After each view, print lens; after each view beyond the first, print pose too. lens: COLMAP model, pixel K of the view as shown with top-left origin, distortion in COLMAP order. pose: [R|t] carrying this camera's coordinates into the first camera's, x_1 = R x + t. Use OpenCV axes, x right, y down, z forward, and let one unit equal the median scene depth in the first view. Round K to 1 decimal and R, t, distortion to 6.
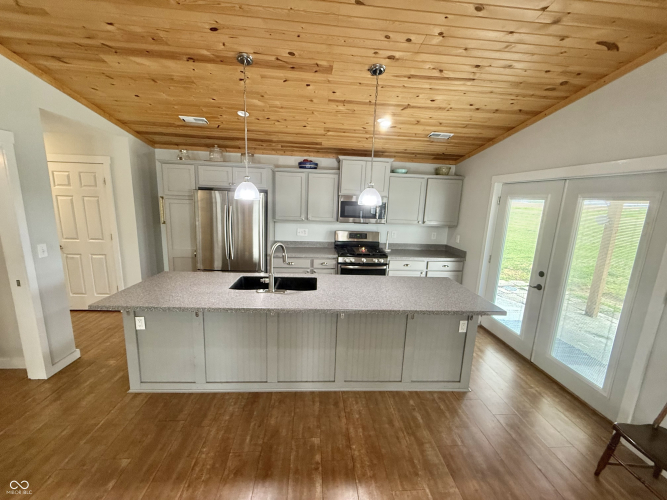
lens RADIAL K [[265.9, 0, 330.0], [0, 265.9, 249.8], [0, 0, 1]] dist [0.000924, -0.000496]
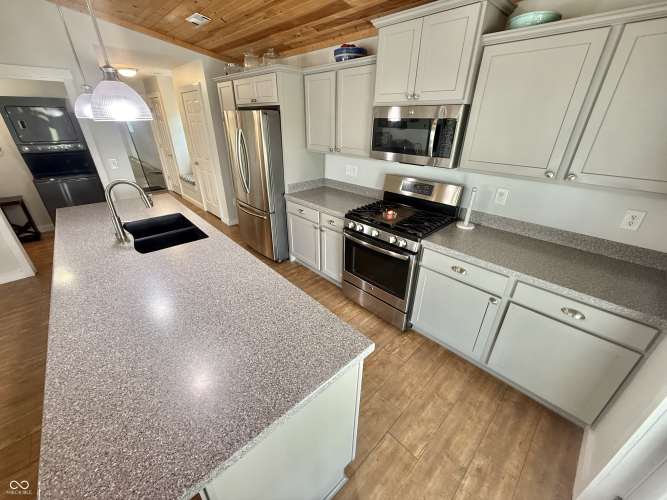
lens RADIAL K [[265.9, 0, 330.9], [0, 265.9, 250.2], [0, 0, 1]] dist [0.000924, -0.000496]
pose [[0.632037, 0.313641, -0.708631, 0.460417], [-0.125591, 0.943804, 0.305713, -0.083325], [0.764693, -0.104225, 0.635910, 0.557338]]
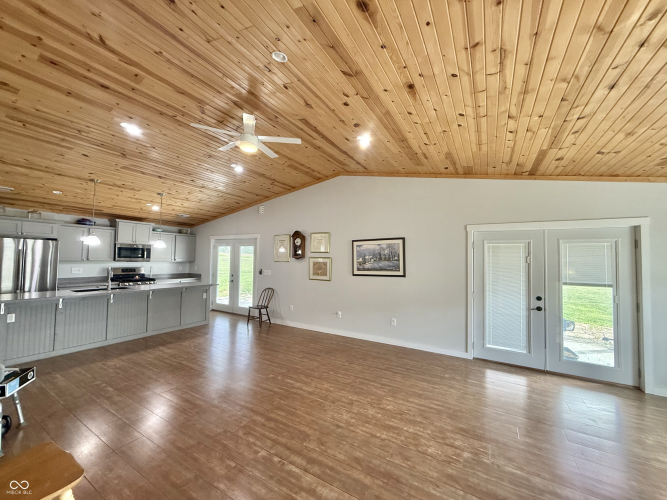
lens RADIAL K [[265.9, 0, 331.4], [0, 265.9, 246.5], [0, 0, 1]] dist [0.000924, -0.000496]
pose [[0.575693, 0.009823, 0.817607, -0.503838], [0.158185, 0.979700, -0.123151, 0.196548], [-0.802219, 0.200231, 0.562452, -0.850186]]
